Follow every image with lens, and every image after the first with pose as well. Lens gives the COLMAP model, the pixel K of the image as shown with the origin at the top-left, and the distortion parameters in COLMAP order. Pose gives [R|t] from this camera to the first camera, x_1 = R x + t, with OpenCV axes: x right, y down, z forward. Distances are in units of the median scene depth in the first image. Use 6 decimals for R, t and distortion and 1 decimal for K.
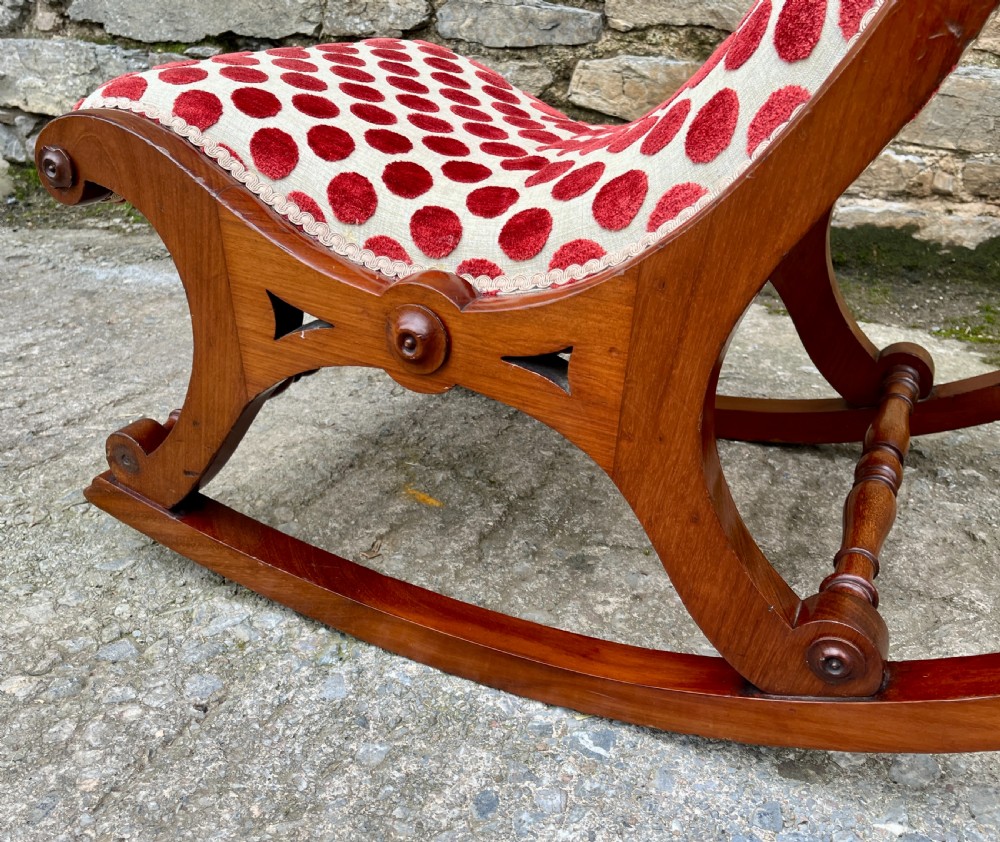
lens RADIAL K [[904.1, 0, 493.5], [0, 904.1, 429.1], [0, 0, 1]] dist [0.059632, -0.070954]
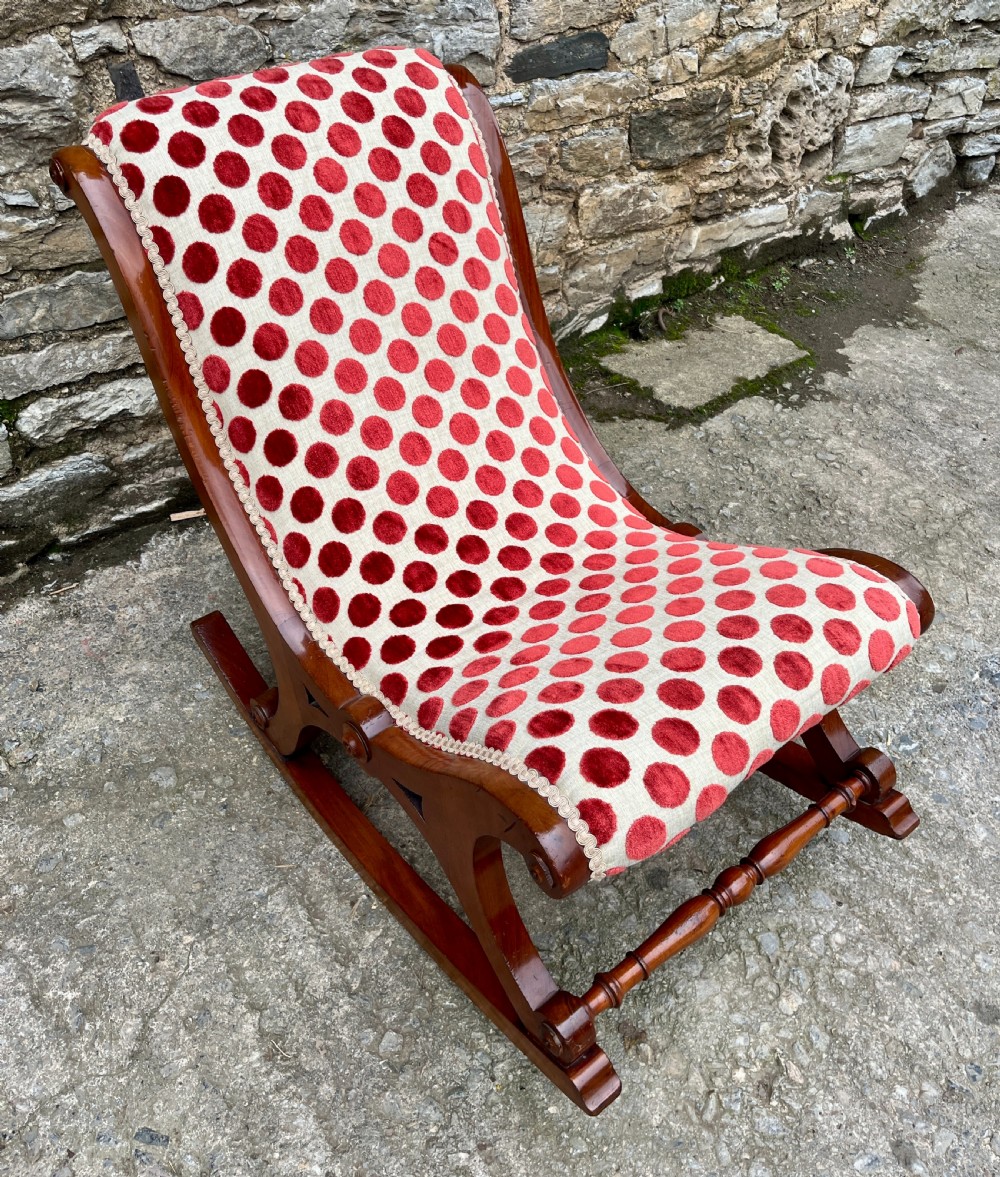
lens RADIAL K [[1034.4, 0, 523.0], [0, 1034.4, 550.9], [0, 0, 1]] dist [0.074032, -0.097408]
pose [[0.407367, -0.562276, 0.719651, -0.831648], [0.381300, 0.820746, 0.425424, -0.658373], [-0.829857, 0.101100, 0.548741, 0.207582]]
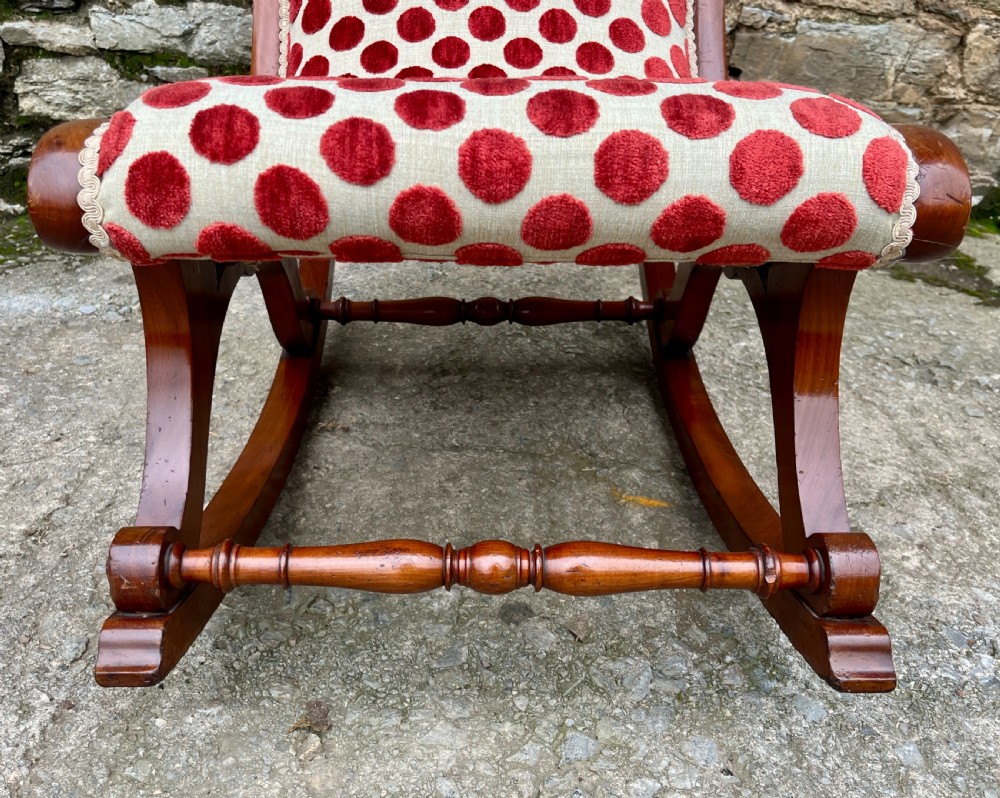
lens RADIAL K [[894.9, 0, 482.1], [0, 894.9, 422.3], [0, 0, 1]] dist [0.080314, -0.125797]
pose [[0.893817, -0.202151, 0.400284, -0.470330], [0.168957, 0.978658, 0.116968, -0.118990], [-0.415386, -0.036917, 0.908896, 0.130167]]
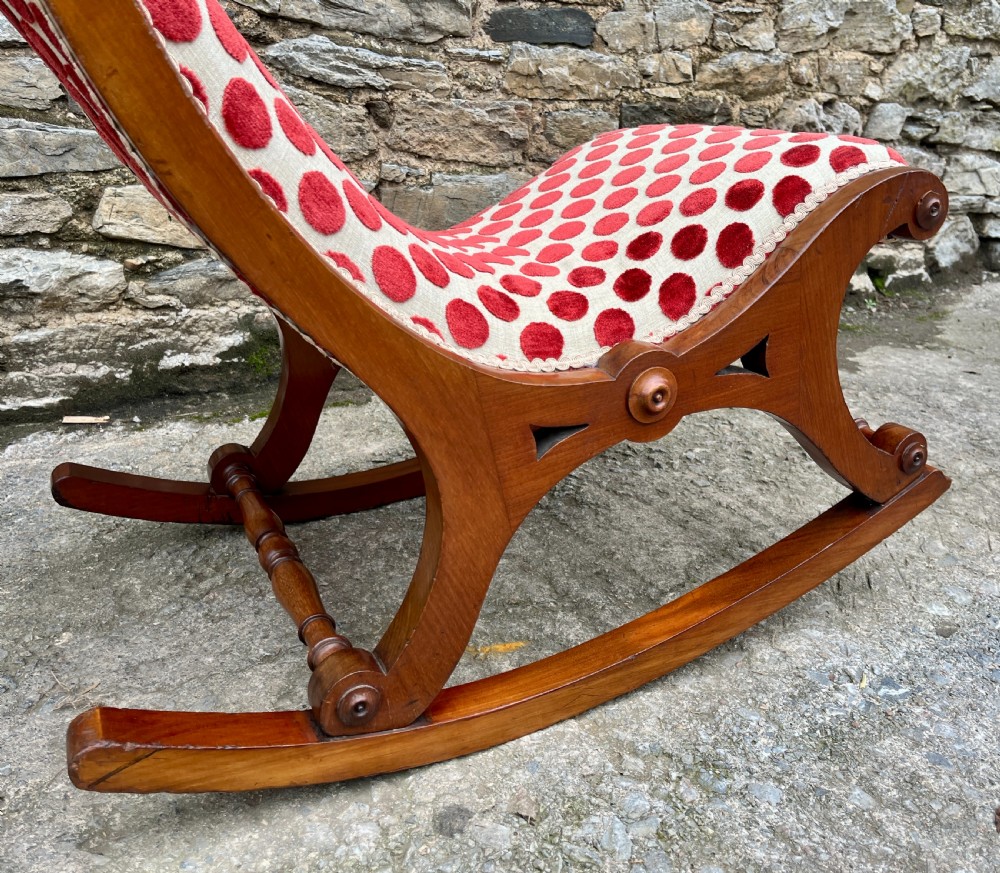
lens RADIAL K [[886.2, 0, 543.9], [0, 886.2, 432.9], [0, 0, 1]] dist [0.032797, -0.019346]
pose [[0.519732, -0.287245, 0.804592, -0.557532], [0.349651, 0.930813, 0.106447, -0.163267], [-0.779502, 0.226002, 0.584209, 0.282868]]
